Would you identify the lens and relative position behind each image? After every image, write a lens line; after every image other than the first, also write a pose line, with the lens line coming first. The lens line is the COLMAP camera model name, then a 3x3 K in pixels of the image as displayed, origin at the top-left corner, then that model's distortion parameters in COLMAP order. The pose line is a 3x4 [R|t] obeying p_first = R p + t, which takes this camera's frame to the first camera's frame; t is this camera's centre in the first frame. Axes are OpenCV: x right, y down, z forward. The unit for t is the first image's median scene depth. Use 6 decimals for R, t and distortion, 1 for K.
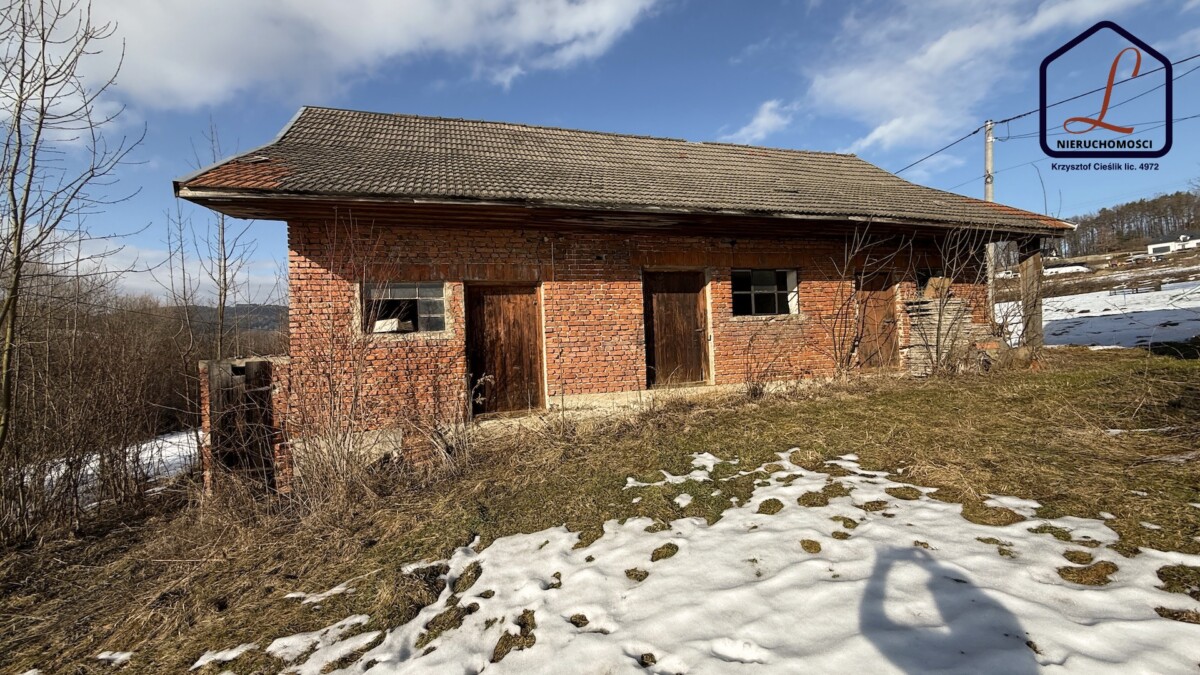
lens RADIAL K [[483.4, 0, 598.0], [0, 483.4, 336.5], [0, 0, 1]] dist [0.002539, 0.000212]
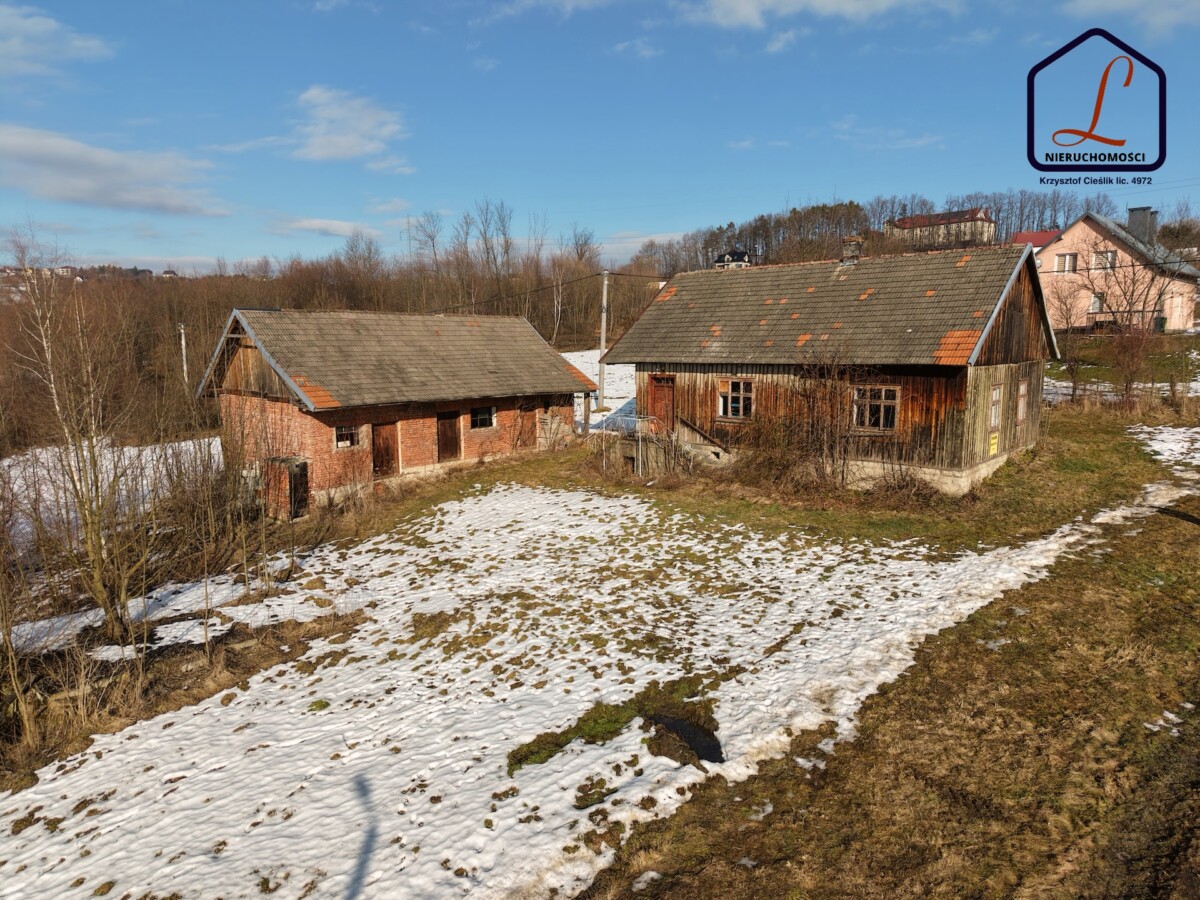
lens RADIAL K [[841.1, 0, 599.4], [0, 841.1, 447.3], [0, 0, 1]] dist [0.001462, 0.000072]
pose [[0.848813, -0.041478, 0.527064, -1.405700], [-0.033227, 0.990762, 0.131478, -0.538195], [-0.527648, -0.129113, 0.839593, -2.879414]]
